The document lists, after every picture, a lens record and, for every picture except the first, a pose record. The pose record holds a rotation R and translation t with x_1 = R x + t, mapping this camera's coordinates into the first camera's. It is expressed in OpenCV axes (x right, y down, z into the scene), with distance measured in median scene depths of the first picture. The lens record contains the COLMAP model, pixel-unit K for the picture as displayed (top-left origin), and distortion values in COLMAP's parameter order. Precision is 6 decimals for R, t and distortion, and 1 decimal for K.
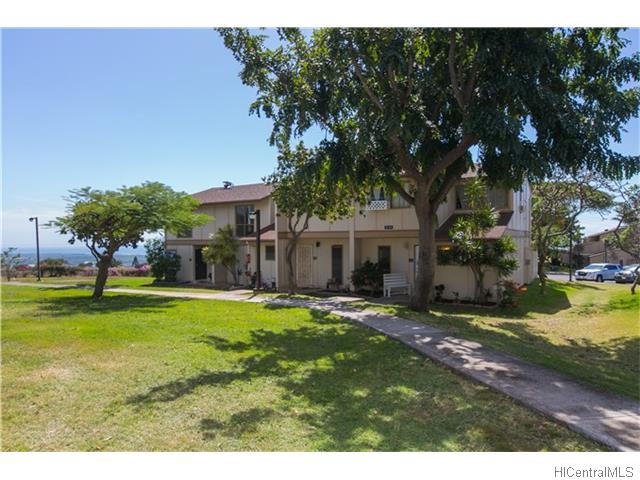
lens RADIAL K [[429.1, 0, 317.9], [0, 429.1, 240.3], [0, 0, 1]] dist [0.002979, -0.000134]
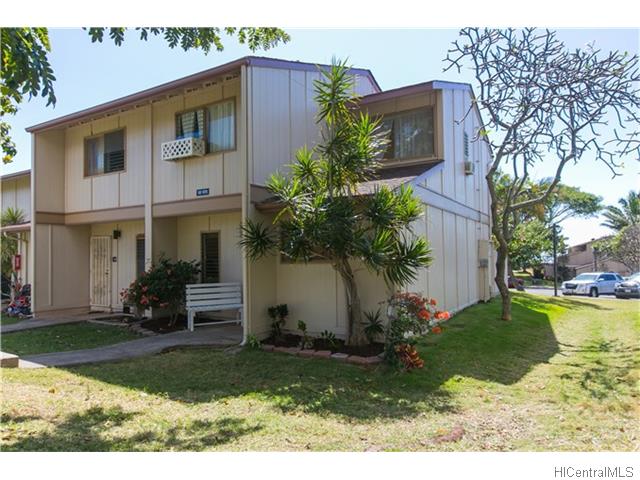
lens RADIAL K [[429.1, 0, 321.9], [0, 429.1, 240.7], [0, 0, 1]] dist [0.002979, -0.000134]
pose [[0.999311, -0.005933, 0.036636, 0.155067], [0.007461, 0.999102, -0.041704, 0.026628], [-0.036356, 0.041949, 0.998458, 0.265190]]
